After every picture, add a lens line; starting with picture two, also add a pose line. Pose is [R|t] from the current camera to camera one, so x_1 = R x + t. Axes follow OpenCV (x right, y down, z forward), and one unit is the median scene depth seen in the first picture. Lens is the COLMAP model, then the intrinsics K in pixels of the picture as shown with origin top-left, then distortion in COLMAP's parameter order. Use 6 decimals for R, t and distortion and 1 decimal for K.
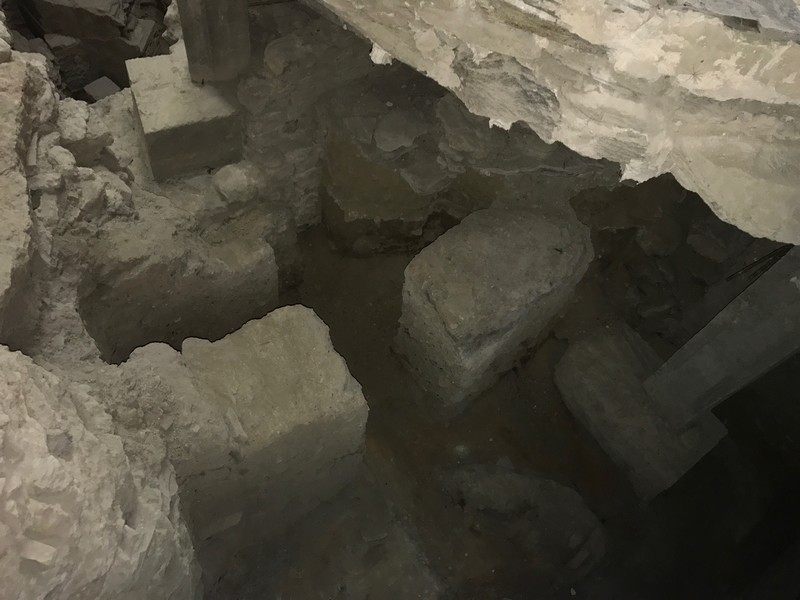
lens RADIAL K [[649.6, 0, 400.0], [0, 649.6, 300.0], [0, 0, 1]] dist [0.003408, -0.002575]
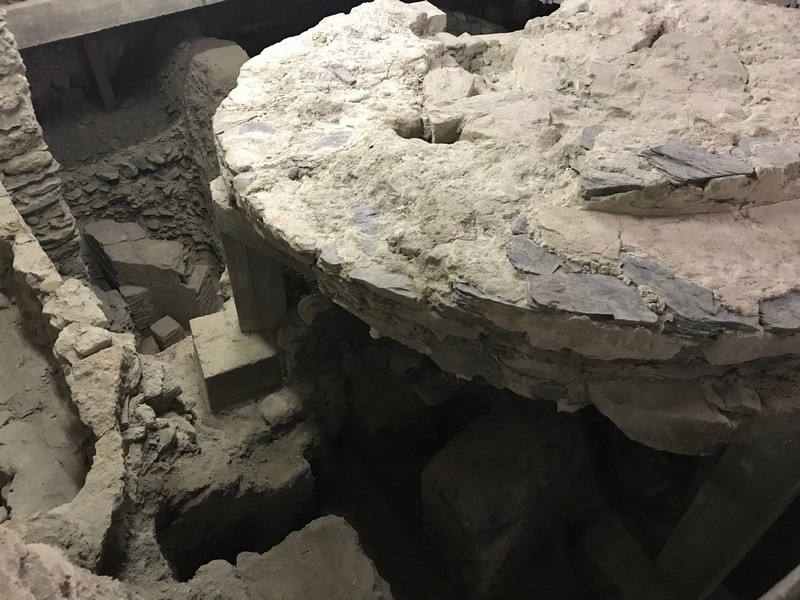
lens RADIAL K [[649.6, 0, 400.0], [0, 649.6, 300.0], [0, 0, 1]] dist [0.003408, -0.002575]
pose [[0.994530, -0.091246, -0.050836, 0.069538], [0.074525, 0.960884, -0.266736, -0.048017], [0.073186, 0.261489, 0.962428, -0.257762]]
